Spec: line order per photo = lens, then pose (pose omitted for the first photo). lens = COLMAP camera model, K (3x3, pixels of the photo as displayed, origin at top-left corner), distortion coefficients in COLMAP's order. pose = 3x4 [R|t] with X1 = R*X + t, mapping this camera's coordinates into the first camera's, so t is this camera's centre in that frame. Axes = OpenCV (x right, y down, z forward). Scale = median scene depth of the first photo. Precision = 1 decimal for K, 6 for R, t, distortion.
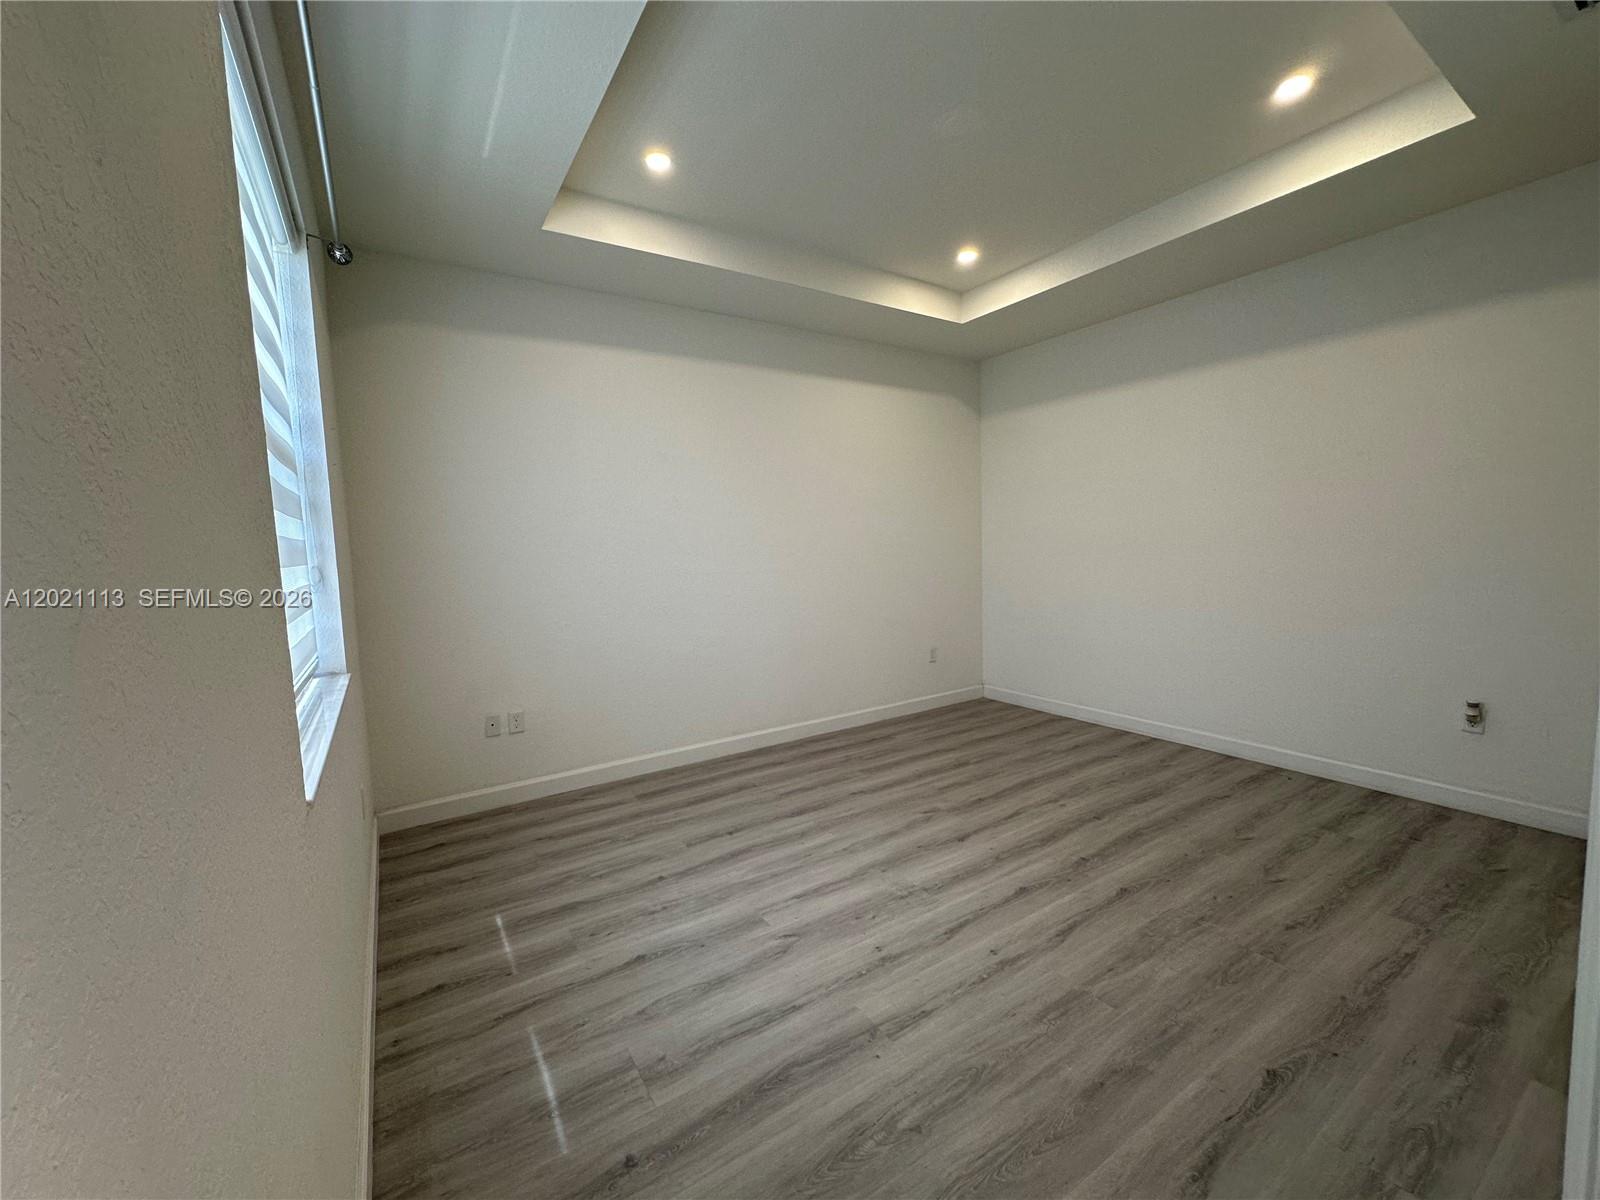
lens RADIAL K [[637.6, 0, 798.6], [0, 637.6, 599.4], [0, 0, 1]] dist [-0.001889, 0.000070]
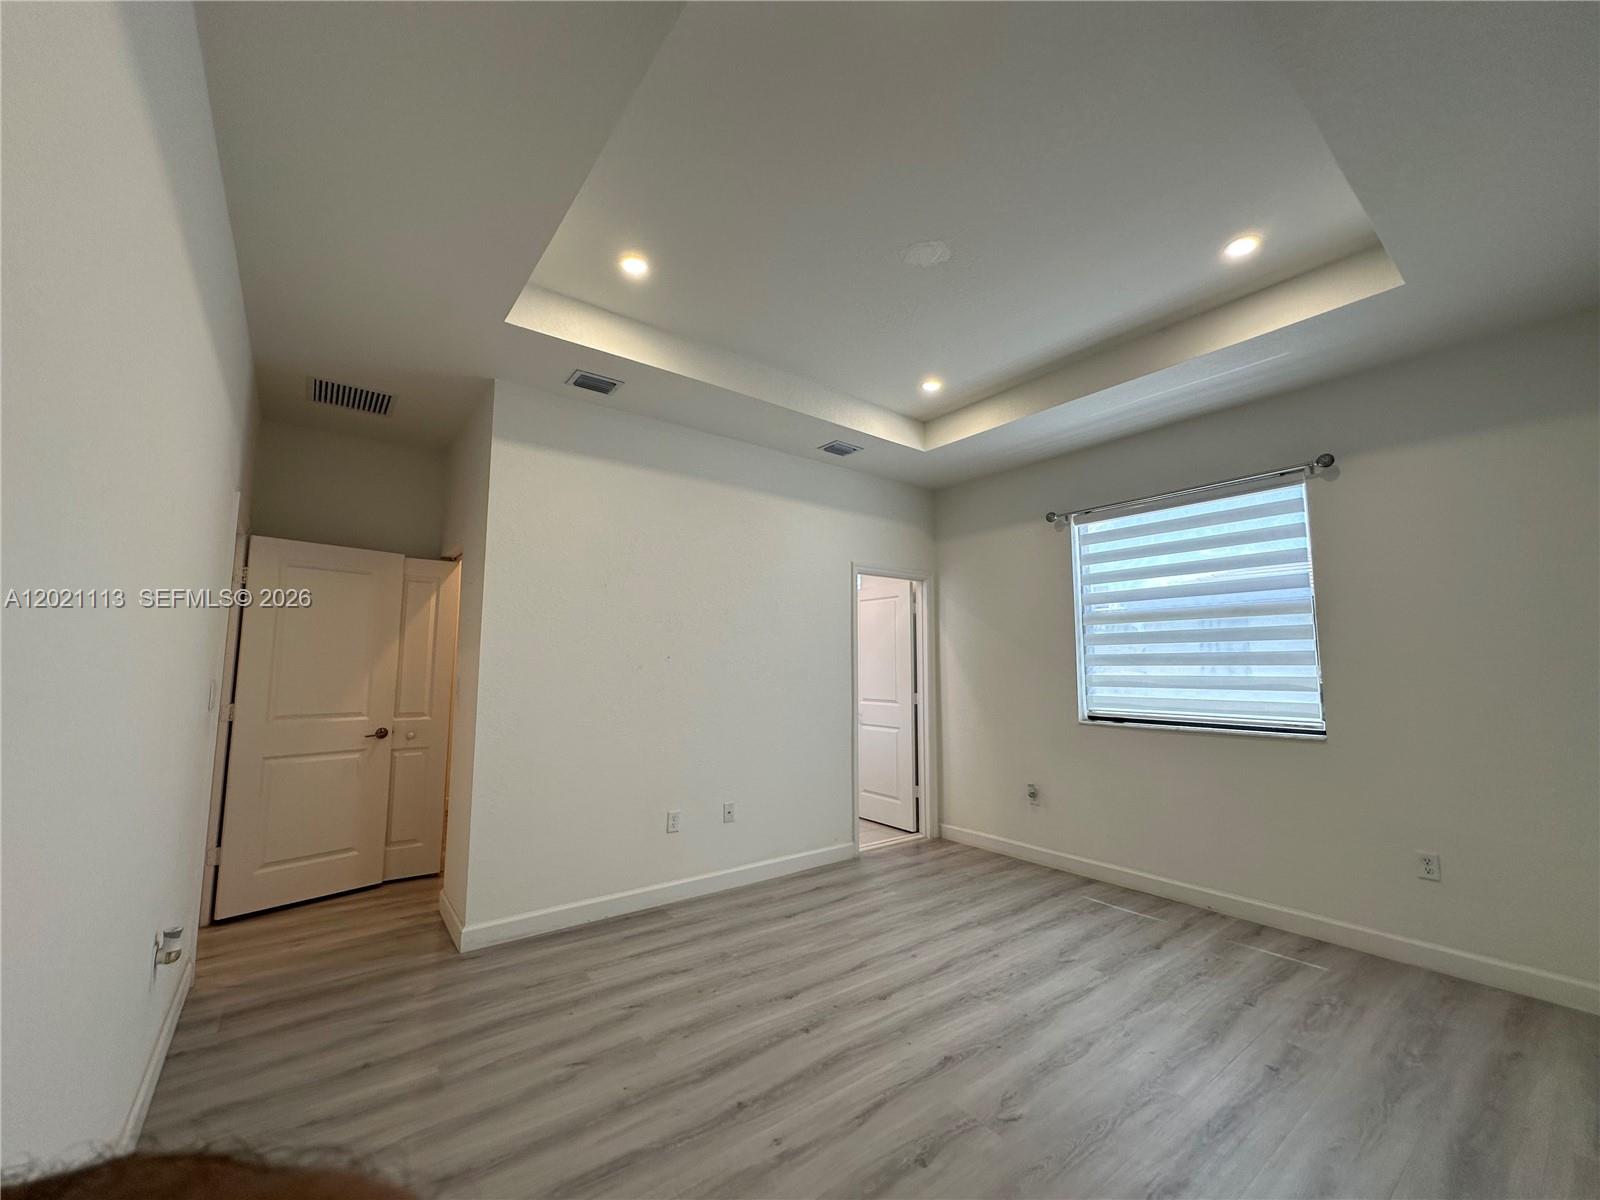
lens RADIAL K [[637.6, 0, 798.6], [0, 637.6, 599.4], [0, 0, 1]] dist [-0.001889, 0.000070]
pose [[-0.996218, 0.019388, -0.084694, 0.564415], [0.020865, 0.999645, -0.016587, -0.179964], [0.084343, -0.018291, -0.996269, 2.033034]]
